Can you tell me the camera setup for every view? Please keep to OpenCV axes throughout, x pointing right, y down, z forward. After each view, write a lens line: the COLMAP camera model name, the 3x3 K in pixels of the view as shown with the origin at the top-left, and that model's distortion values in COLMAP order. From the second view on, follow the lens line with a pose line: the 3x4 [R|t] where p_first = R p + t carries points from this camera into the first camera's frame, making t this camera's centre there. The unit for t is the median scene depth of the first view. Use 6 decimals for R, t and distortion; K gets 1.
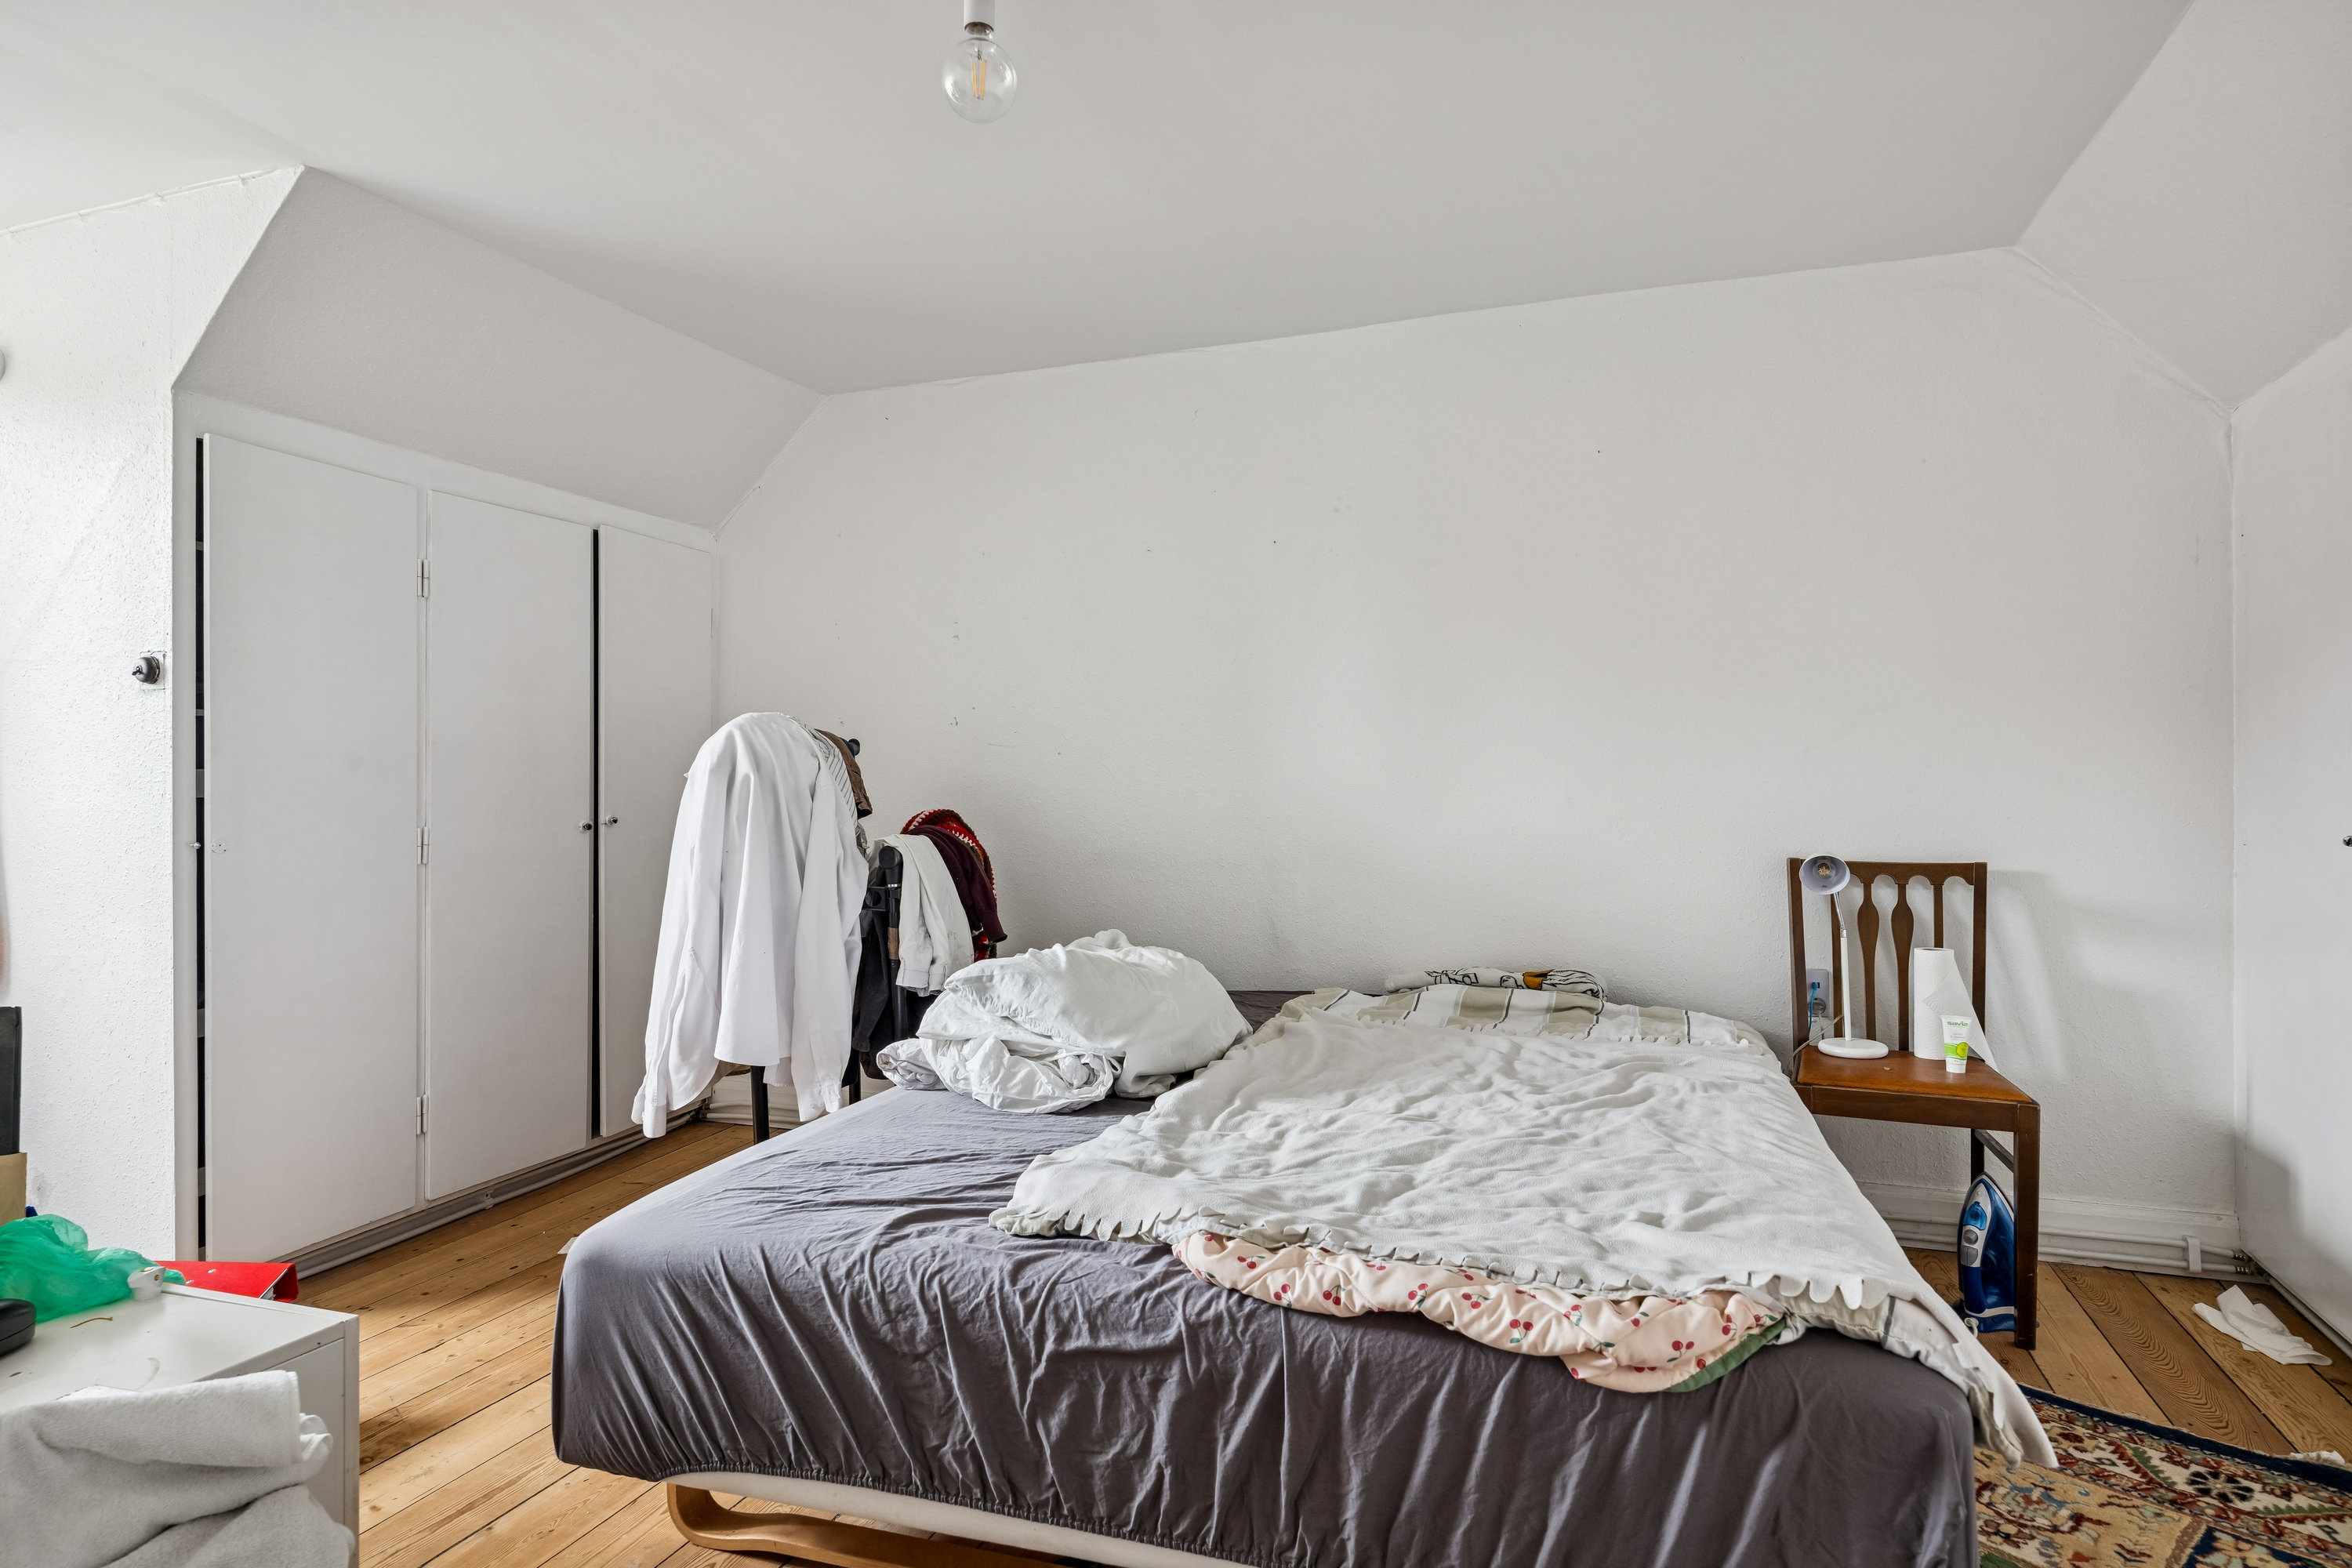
lens RADIAL K [[1350.5, 0, 1176.0], [0, 1350.5, 784.0], [0, 0, 1]] dist [0.000844, 0.000506]
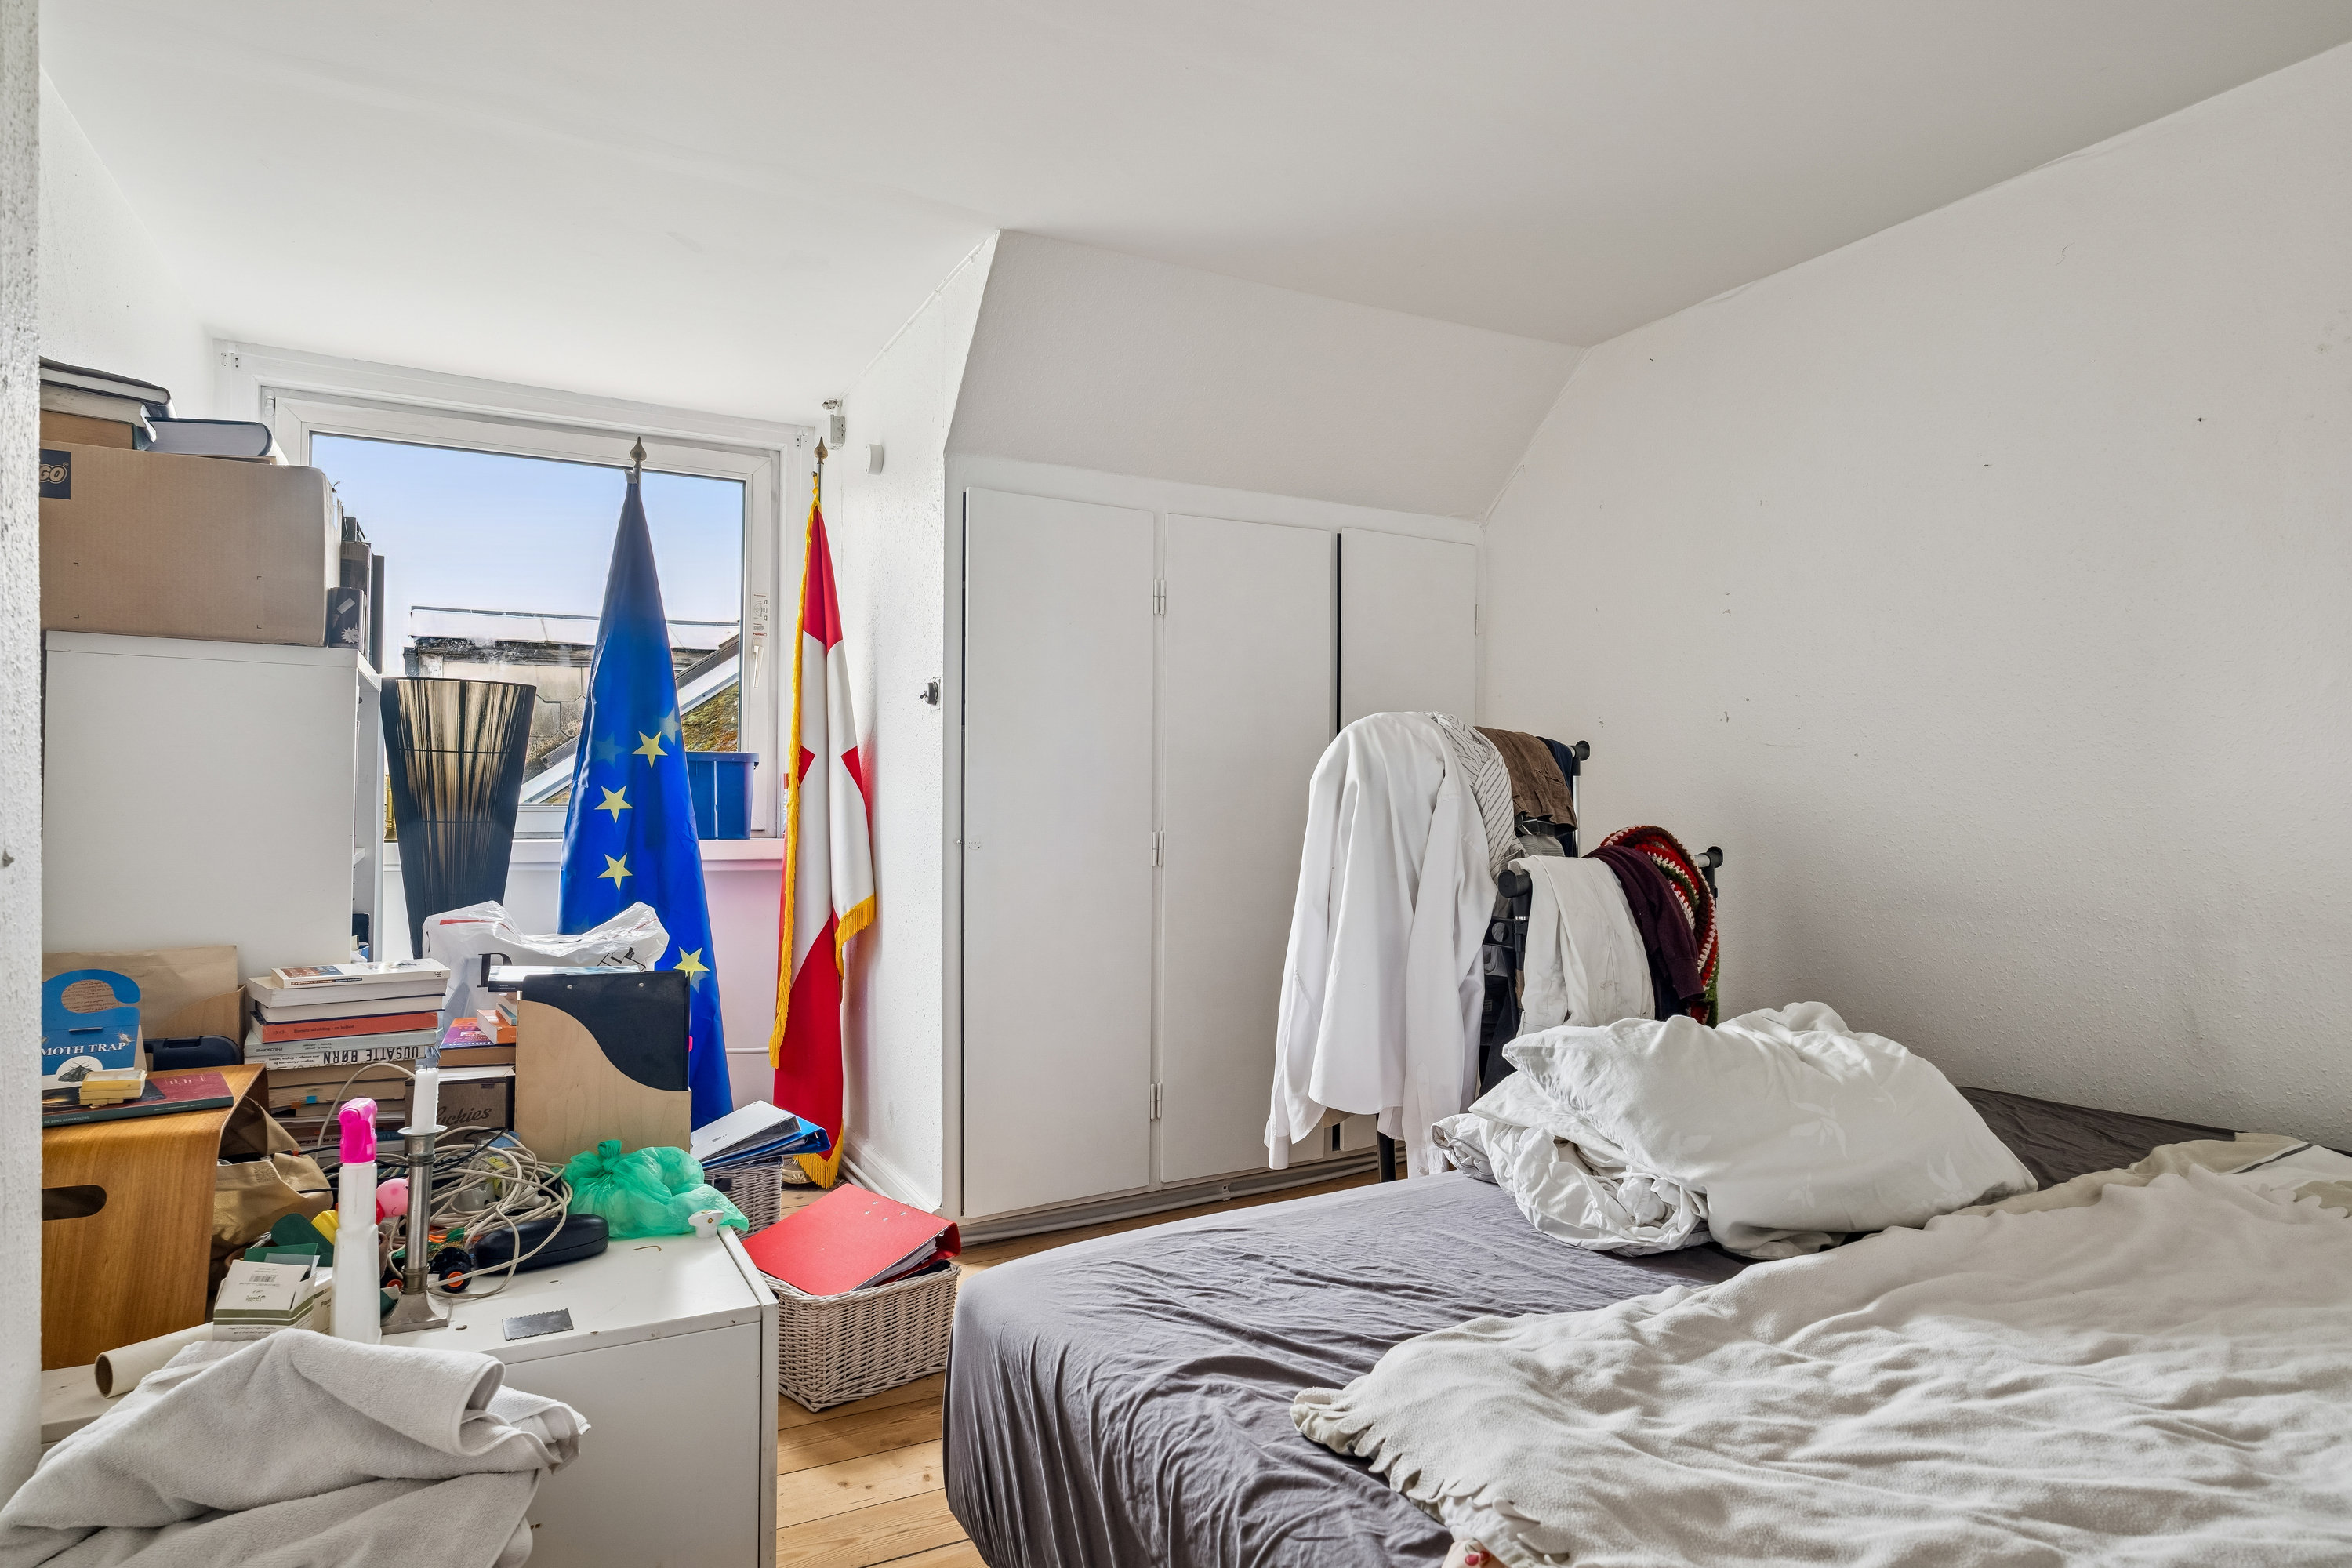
lens RADIAL K [[1328.9, 0, 1174.9], [0, 1328.9, 796.6], [0, 0, 1]] dist [0.000420, -0.001224]
pose [[0.739804, 0.008874, -0.672764, 0.232860], [-0.007235, 0.999960, 0.005234, -0.001439], [0.672784, 0.000995, 0.739839, 0.350055]]
